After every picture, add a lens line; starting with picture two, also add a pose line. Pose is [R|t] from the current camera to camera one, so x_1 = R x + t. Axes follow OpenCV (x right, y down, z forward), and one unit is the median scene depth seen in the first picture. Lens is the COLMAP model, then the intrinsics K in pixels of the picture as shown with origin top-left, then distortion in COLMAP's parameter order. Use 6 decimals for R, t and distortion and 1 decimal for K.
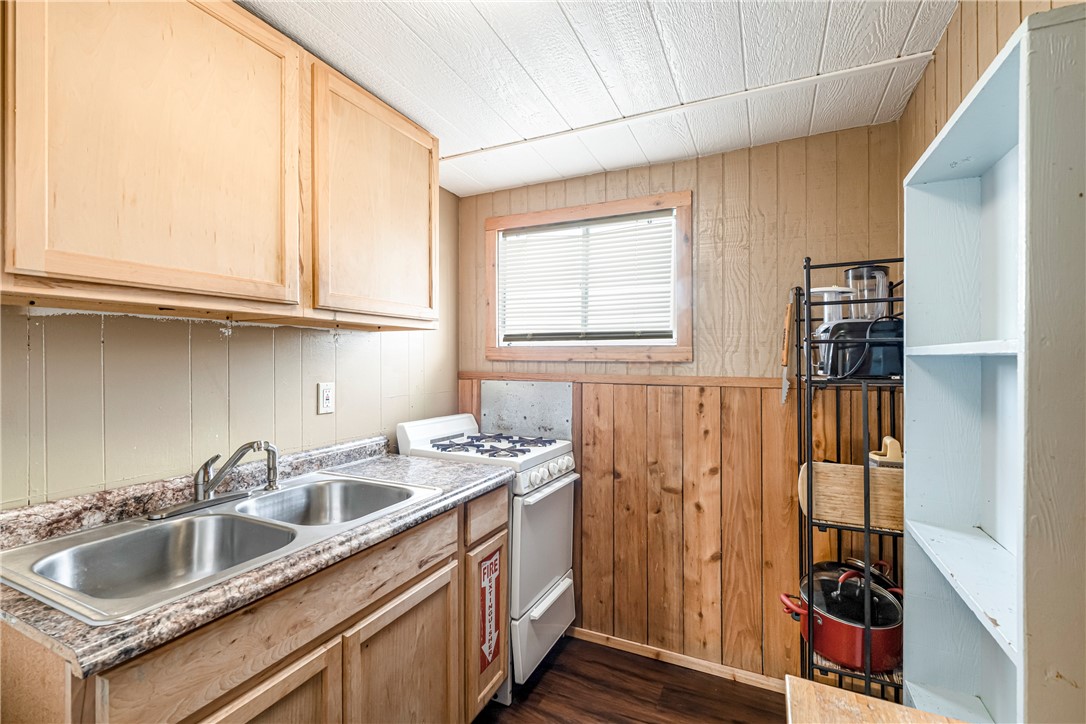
lens RADIAL K [[483.5, 0, 543.0], [0, 483.5, 362.0], [0, 0, 1]] dist [0.000495, 0.000050]
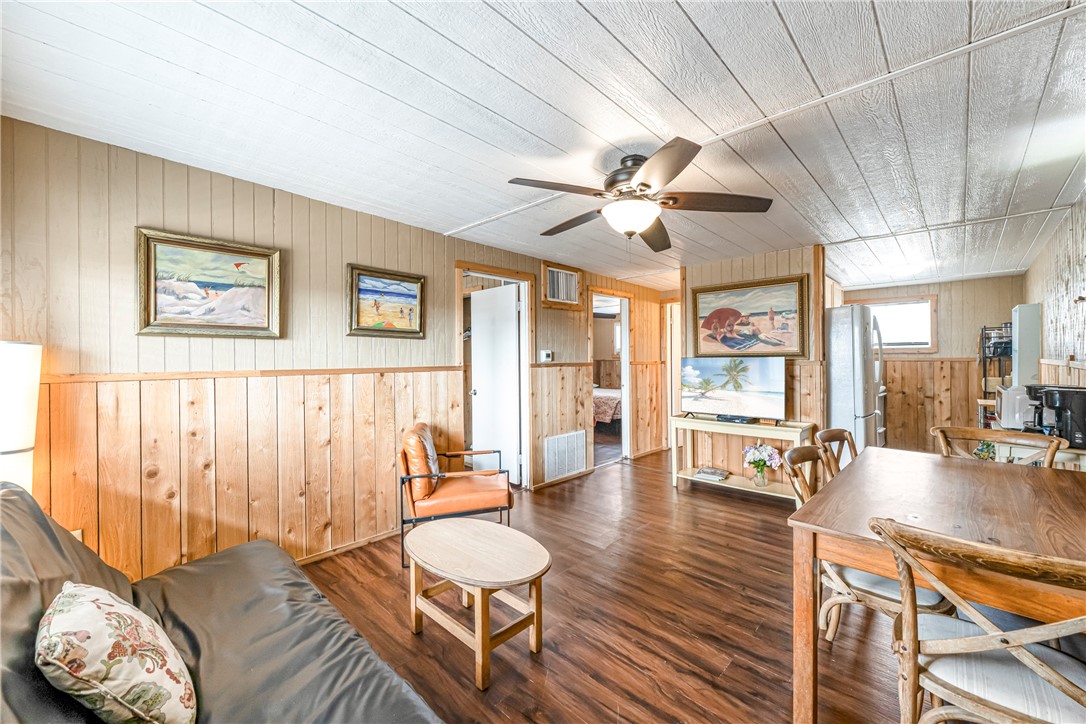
lens RADIAL K [[436.2, 0, 543.0], [0, 436.2, 362.0], [0, 0, 1]] dist [-0.001522, -0.000304]
pose [[0.948779, -0.003451, -0.315920, -1.110958], [0.004920, 0.999980, 0.003853, 0.032478], [0.315901, -0.005210, 0.948778, -2.225238]]
